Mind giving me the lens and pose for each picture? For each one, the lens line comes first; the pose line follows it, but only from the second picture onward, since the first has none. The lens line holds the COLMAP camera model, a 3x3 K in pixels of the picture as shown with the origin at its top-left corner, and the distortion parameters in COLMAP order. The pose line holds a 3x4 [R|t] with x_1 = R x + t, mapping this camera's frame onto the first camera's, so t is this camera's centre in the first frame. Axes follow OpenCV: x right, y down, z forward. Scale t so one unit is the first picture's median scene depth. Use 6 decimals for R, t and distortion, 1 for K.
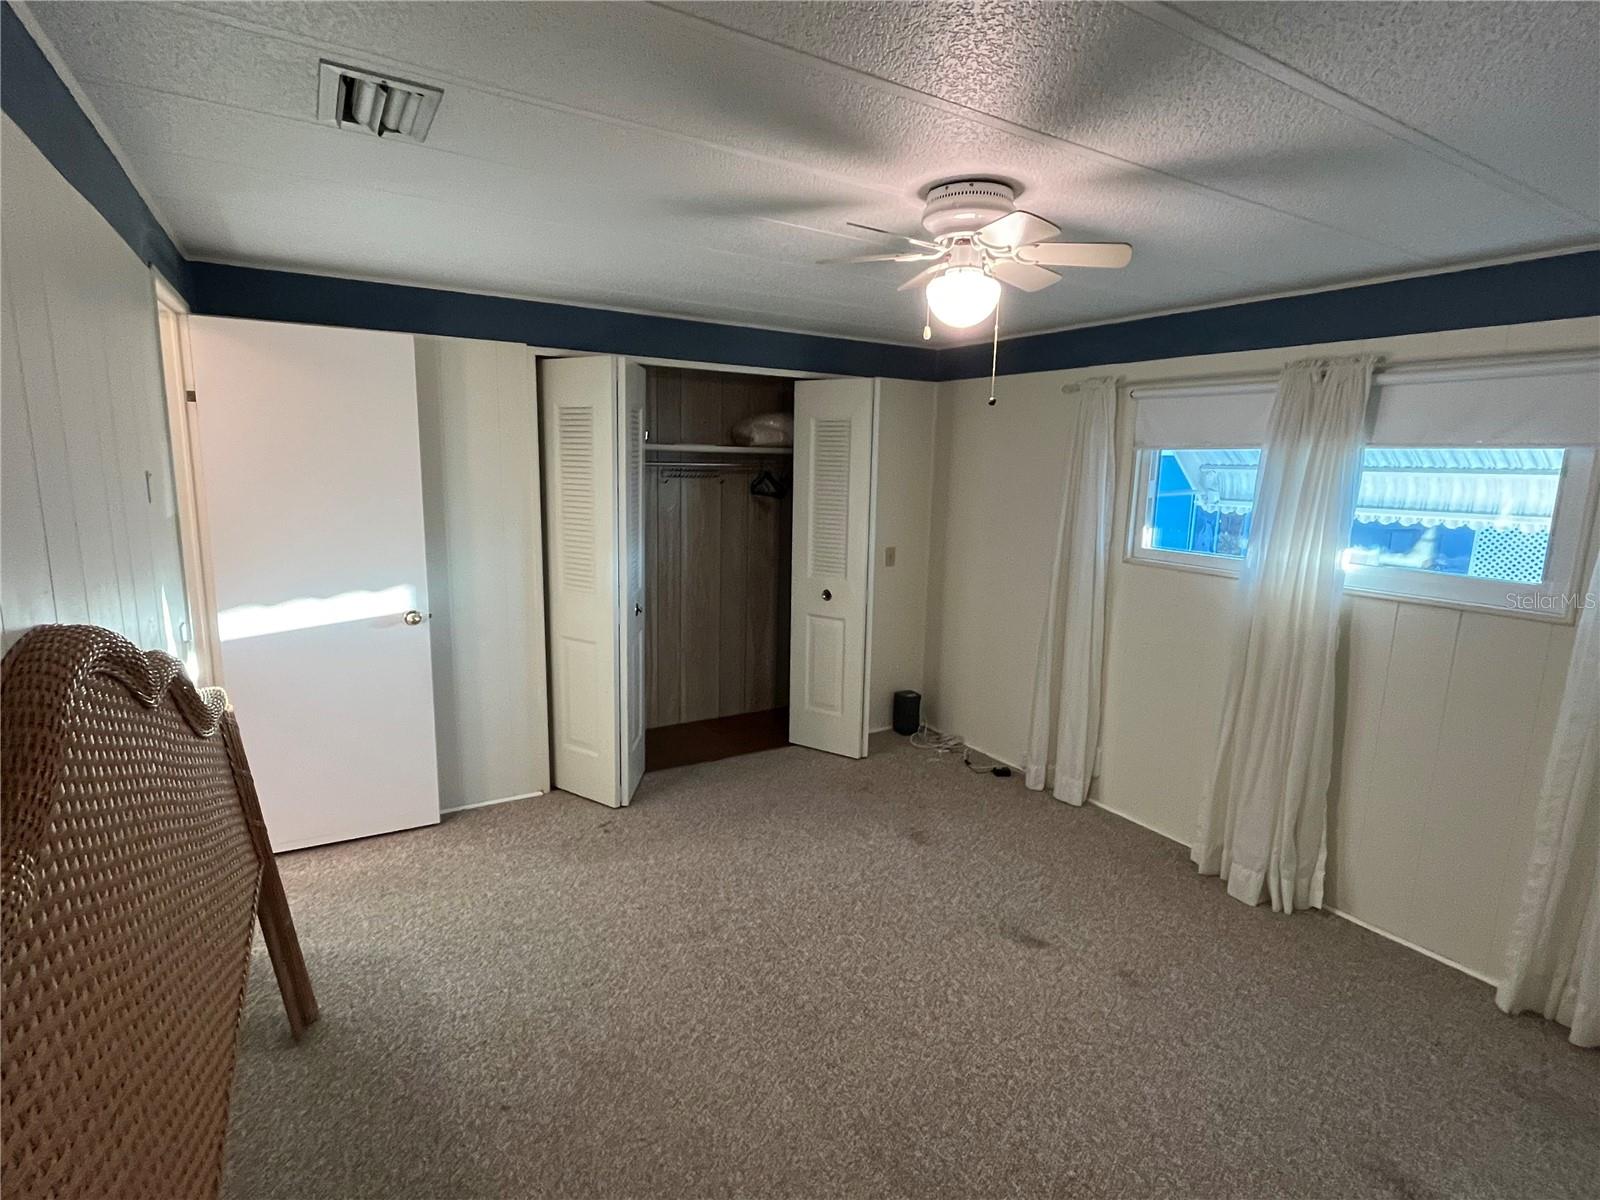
lens RADIAL K [[798.7, 0, 795.6], [0, 798.7, 600.0], [0, 0, 1]] dist [-0.005091, -0.000743]
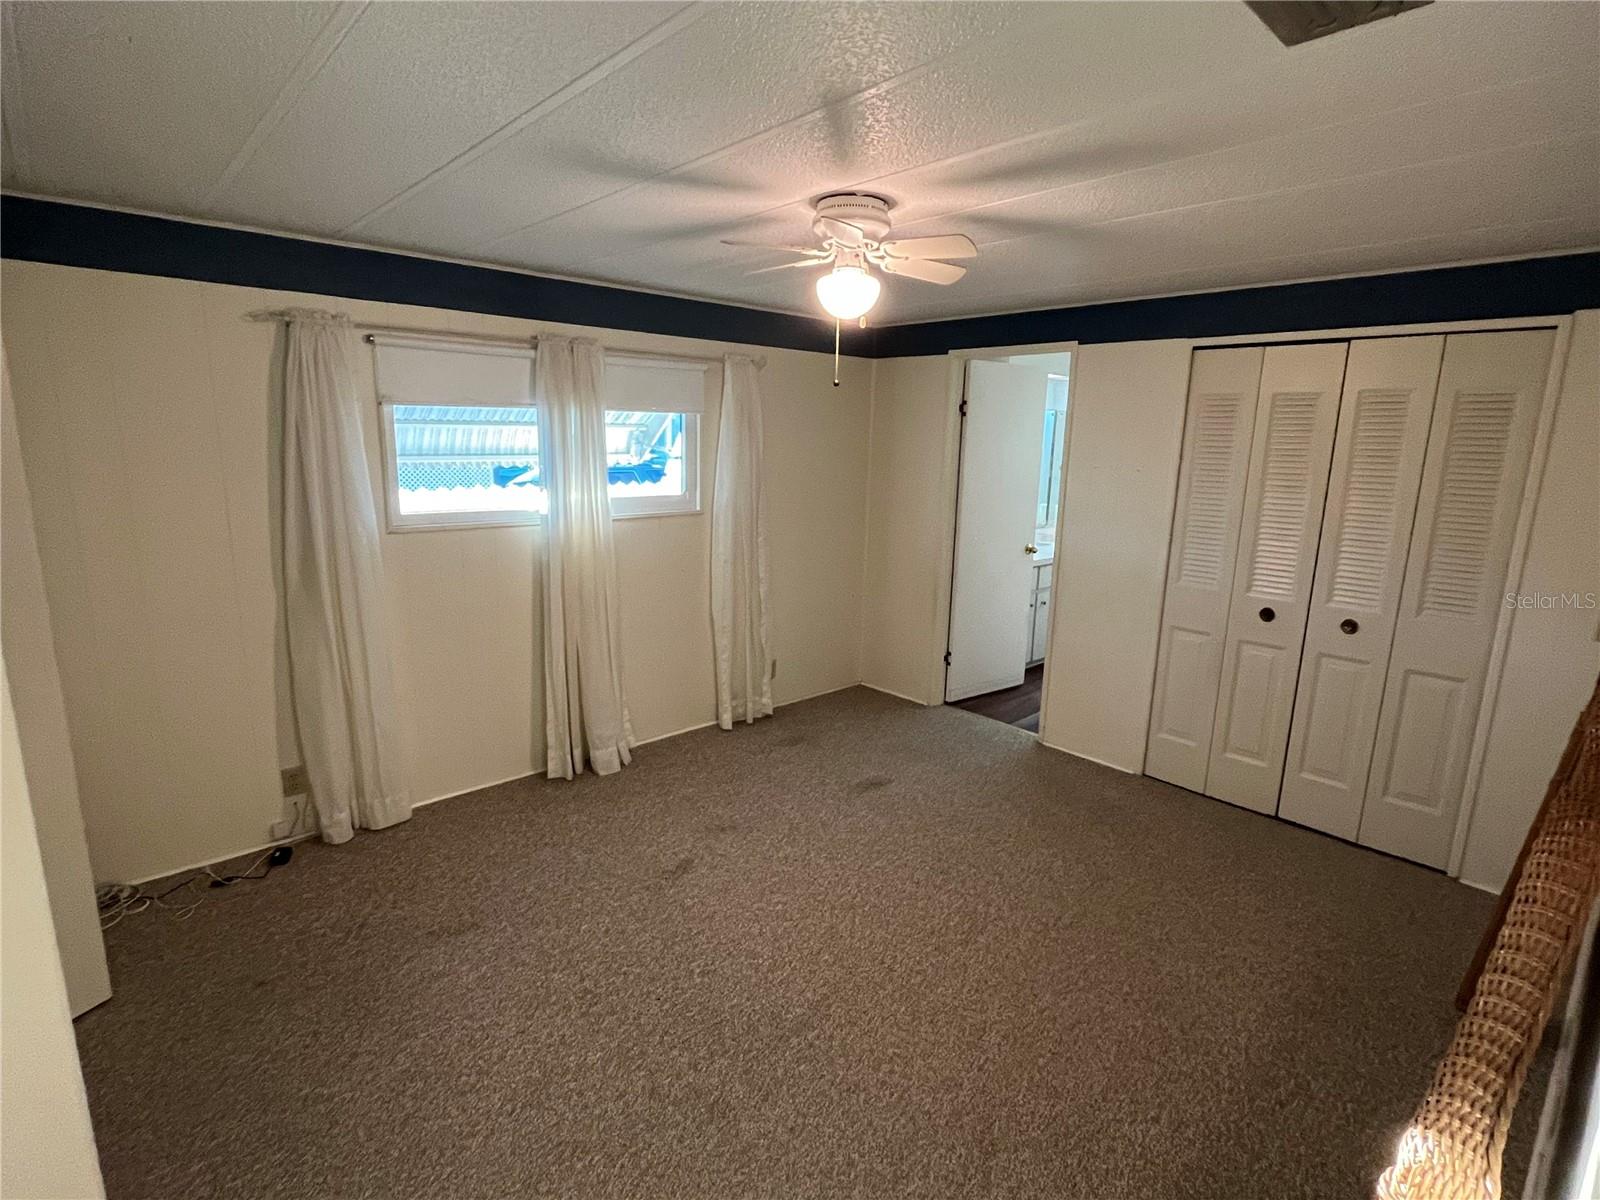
lens RADIAL K [[798.7, 0, 797.2], [0, 798.7, 603.2], [0, 0, 1]] dist [-0.005091, -0.000743]
pose [[-0.196722, -0.232883, 0.952400, -0.639011], [0.145406, 0.953710, 0.263237, -0.169602], [-0.969617, 0.190269, -0.153754, 0.862148]]
